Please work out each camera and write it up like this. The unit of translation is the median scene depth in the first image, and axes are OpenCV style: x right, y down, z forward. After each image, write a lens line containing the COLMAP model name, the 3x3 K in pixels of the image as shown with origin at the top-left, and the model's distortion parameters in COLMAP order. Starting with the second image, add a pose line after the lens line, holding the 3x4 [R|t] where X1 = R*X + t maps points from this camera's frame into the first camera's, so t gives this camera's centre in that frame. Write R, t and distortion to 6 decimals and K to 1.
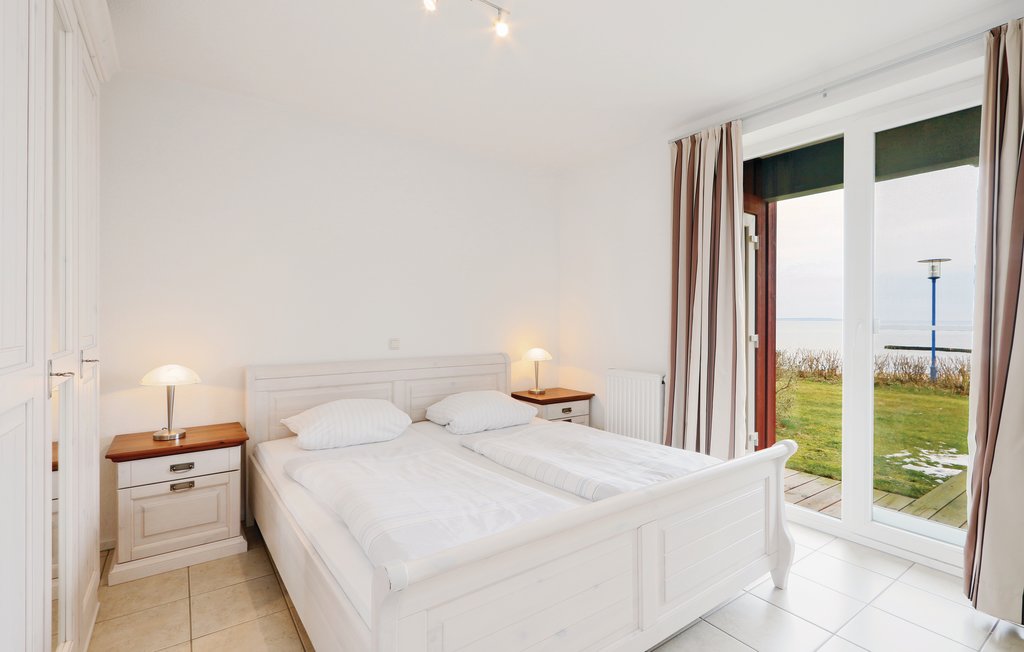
lens RADIAL K [[467.3, 0, 510.6], [0, 467.3, 325.1], [0, 0, 1]] dist [-0.005549, 0.000133]
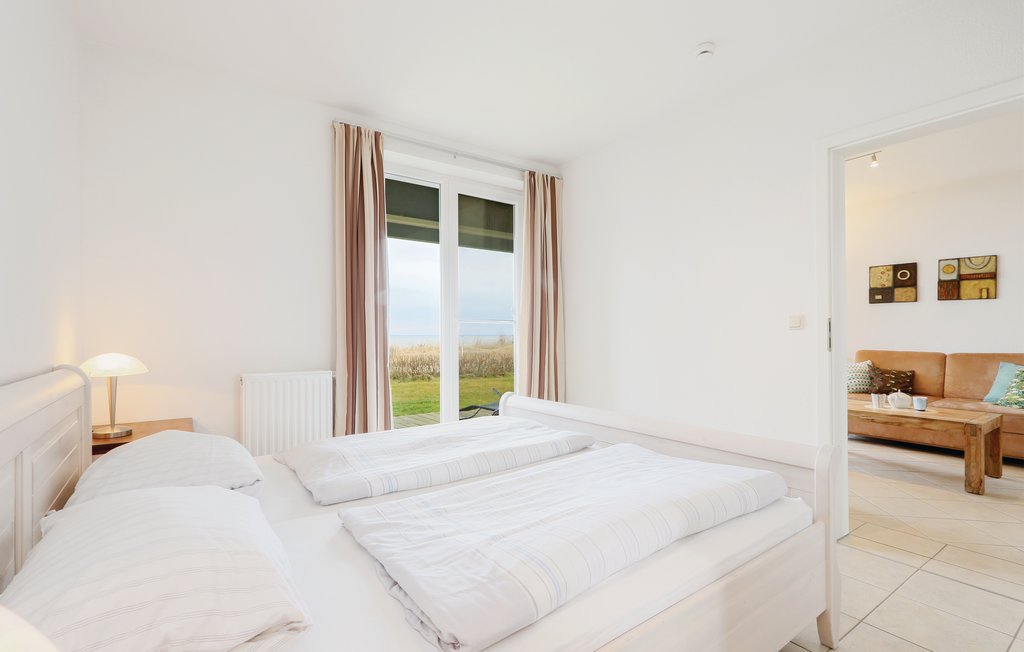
lens RADIAL K [[467.3, 0, 506.4], [0, 467.3, 333.5], [0, 0, 1]] dist [-0.005549, 0.000133]
pose [[0.008511, 0.003772, 0.999957, -0.695994], [0.010489, 0.999938, -0.003861, 0.048661], [-0.999909, 0.010521, 0.008471, 0.782170]]
